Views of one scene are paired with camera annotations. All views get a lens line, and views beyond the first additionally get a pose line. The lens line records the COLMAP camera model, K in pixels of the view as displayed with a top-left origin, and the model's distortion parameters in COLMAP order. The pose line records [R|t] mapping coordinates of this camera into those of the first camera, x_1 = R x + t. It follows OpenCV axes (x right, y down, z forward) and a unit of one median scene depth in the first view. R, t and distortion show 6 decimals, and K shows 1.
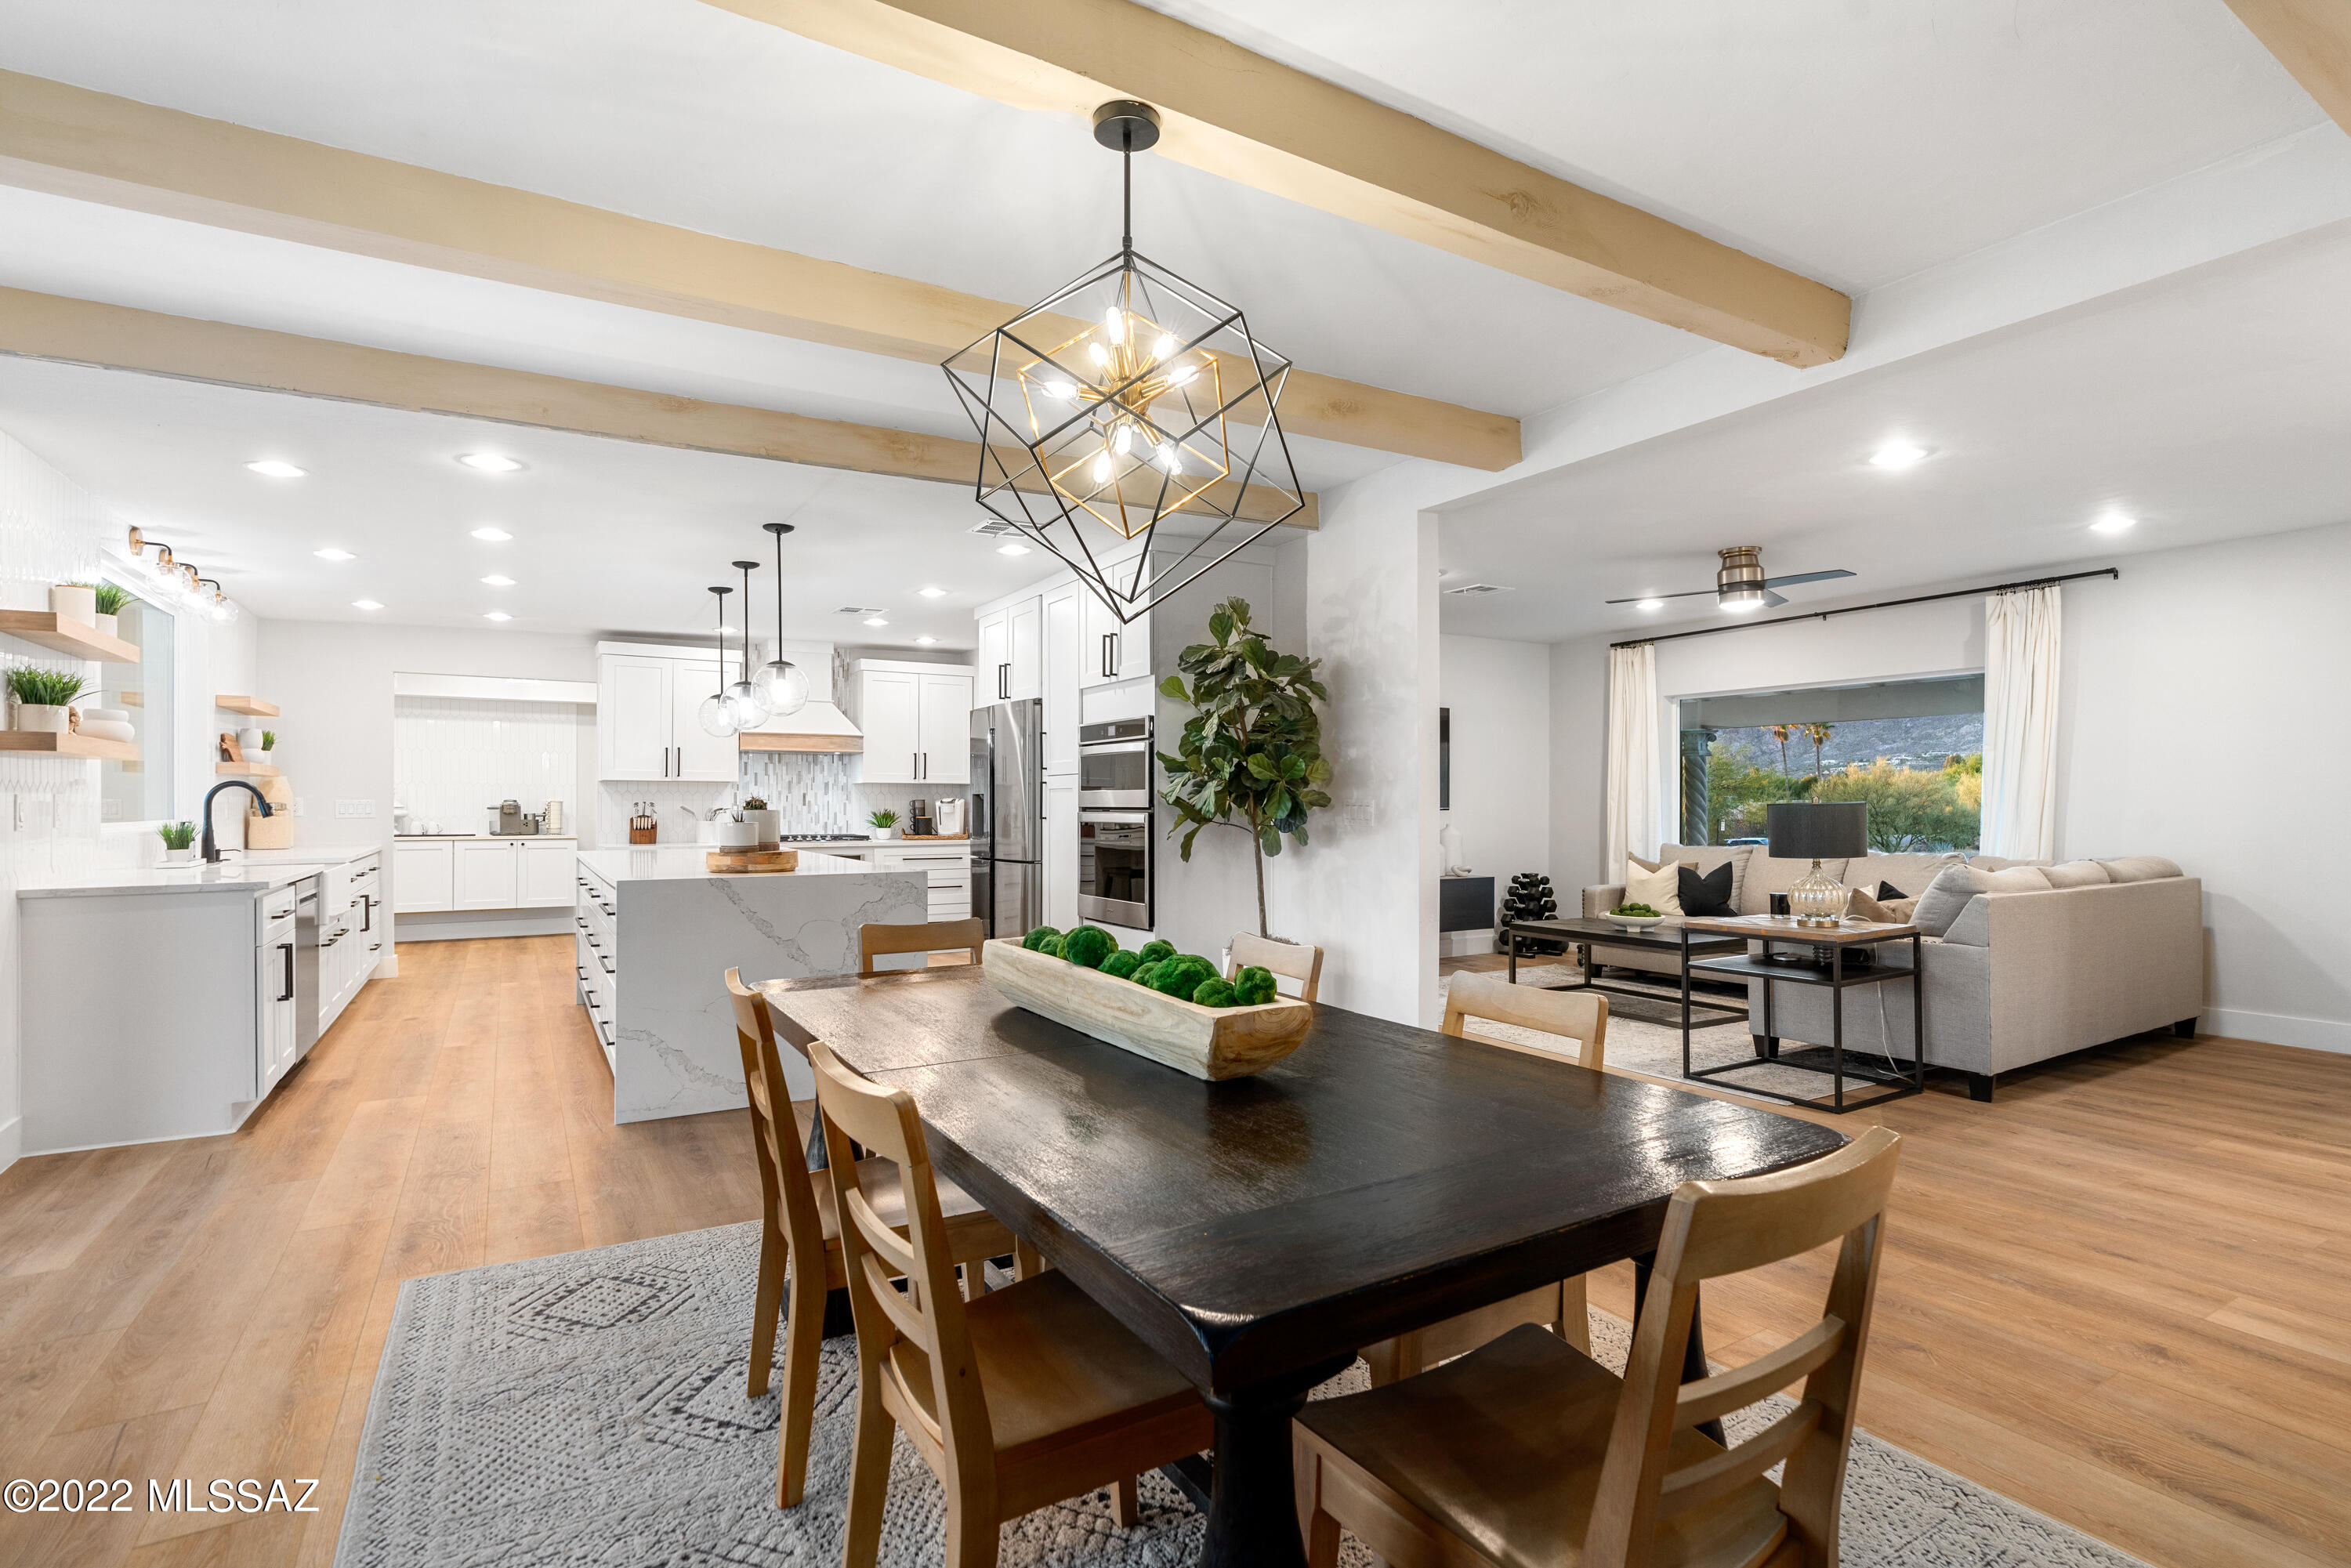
lens RADIAL K [[1060.6, 0, 1221.7], [0, 1060.6, 798.0], [0, 0, 1]] dist [-0.006356, -0.000476]
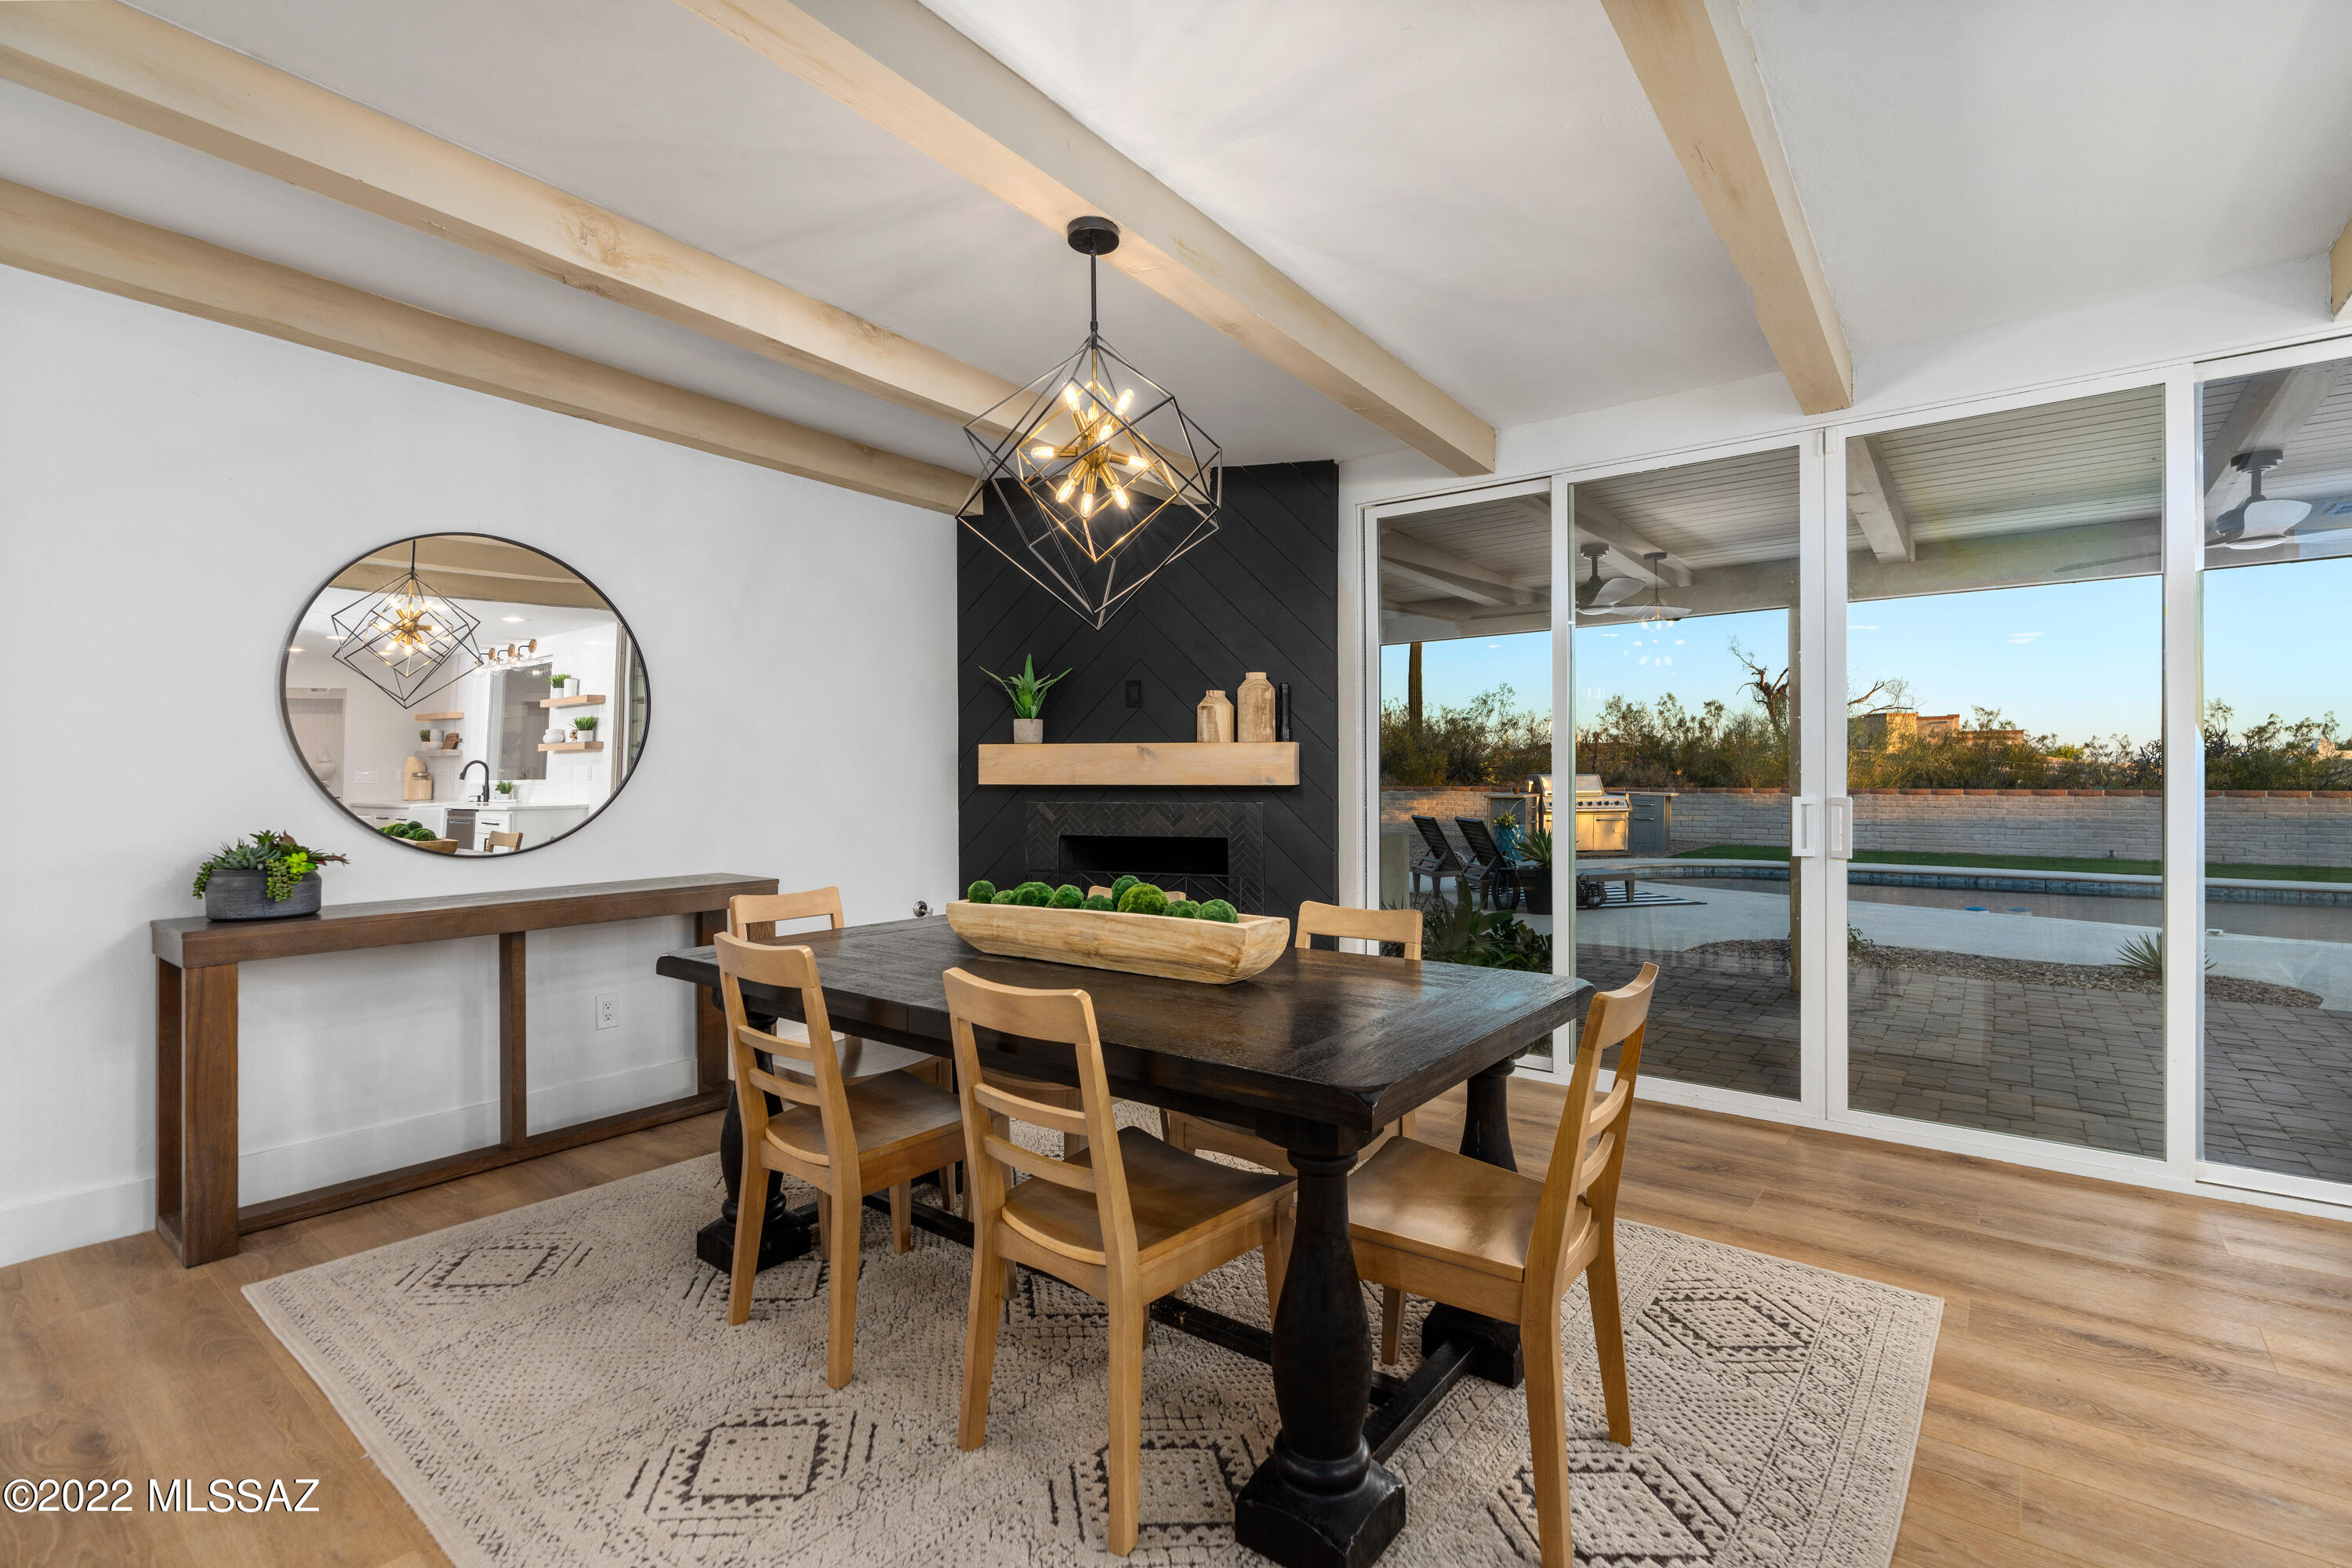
lens RADIAL K [[1061.0, 0, 1185.1], [0, 1061.0, 778.6], [0, 0, 1]] dist [-0.006356, -0.000476]
pose [[-0.952138, 0.005130, -0.305627, 0.046401], [0.005969, 0.999981, -0.001812, 0.000876], [0.305612, -0.003550, -0.952150, 0.569796]]
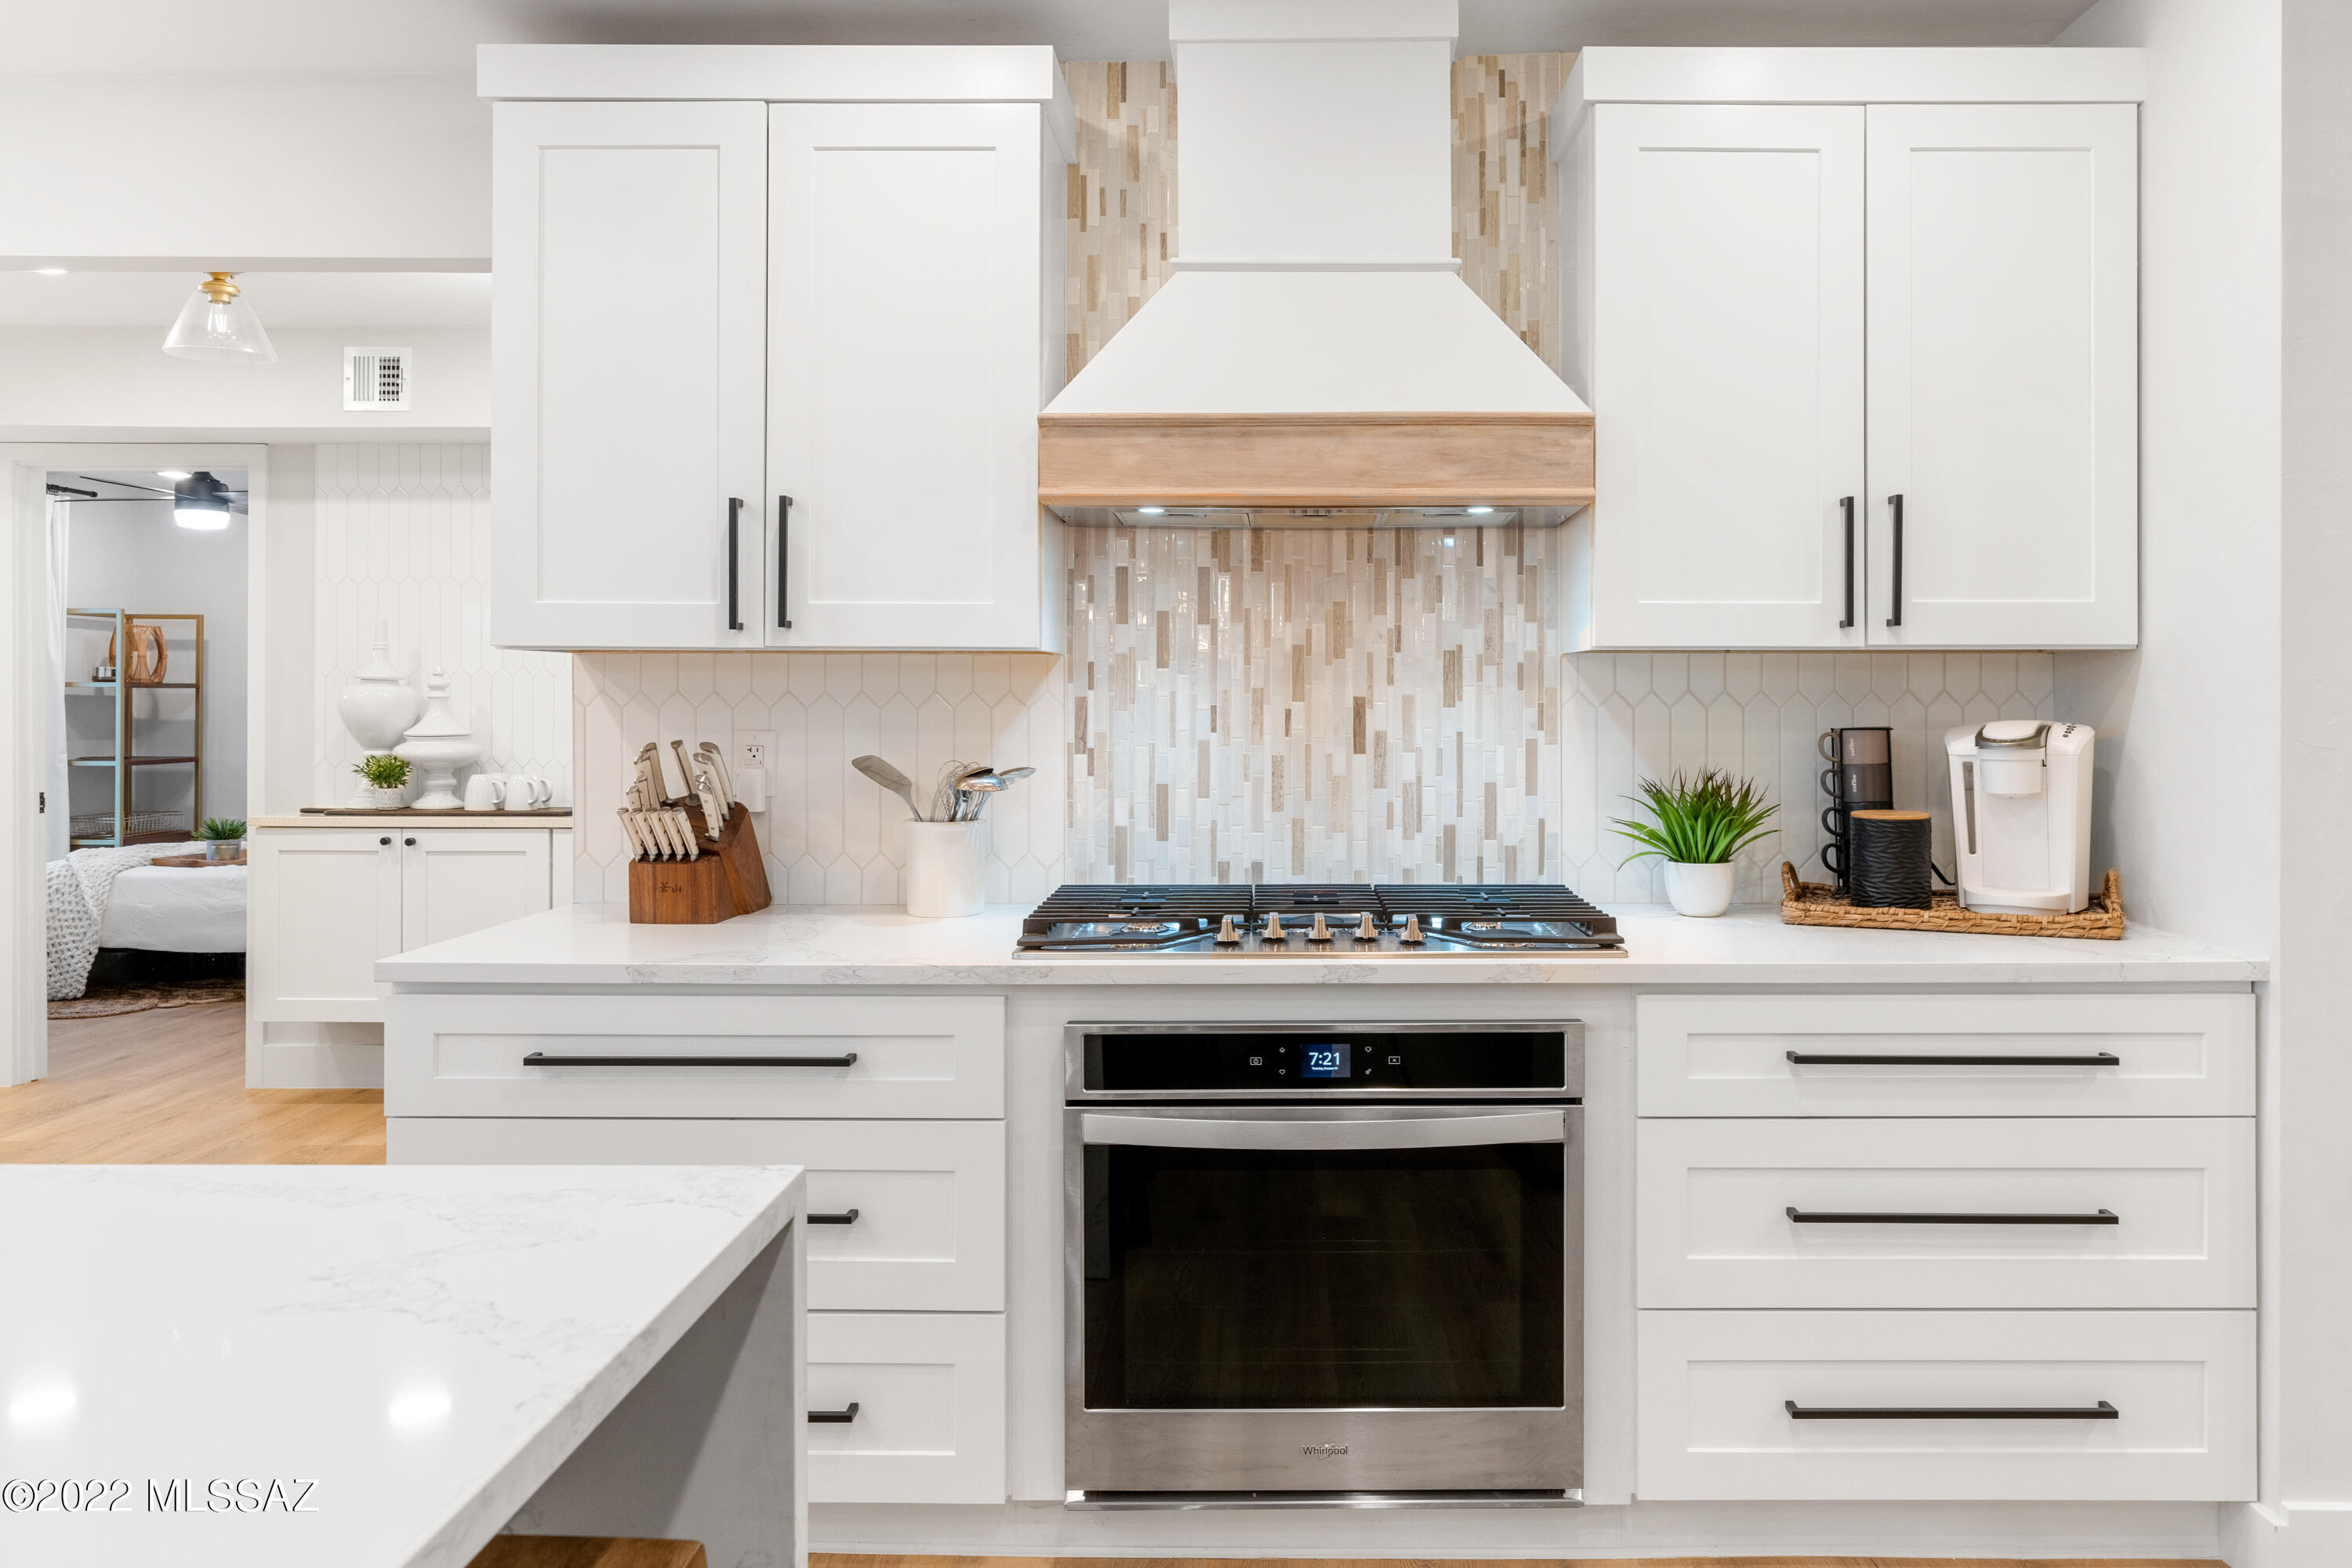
lens RADIAL K [[1604.9, 0, 1297.0], [0, 1604.9, 691.2], [0, 0, 1]] dist [0.001245, -0.002760]
pose [[0.830275, -0.003003, -0.557346, -0.236977], [0.003404, 0.999994, -0.000317, -0.006600], [0.557344, -0.001634, 0.830280, 0.785938]]
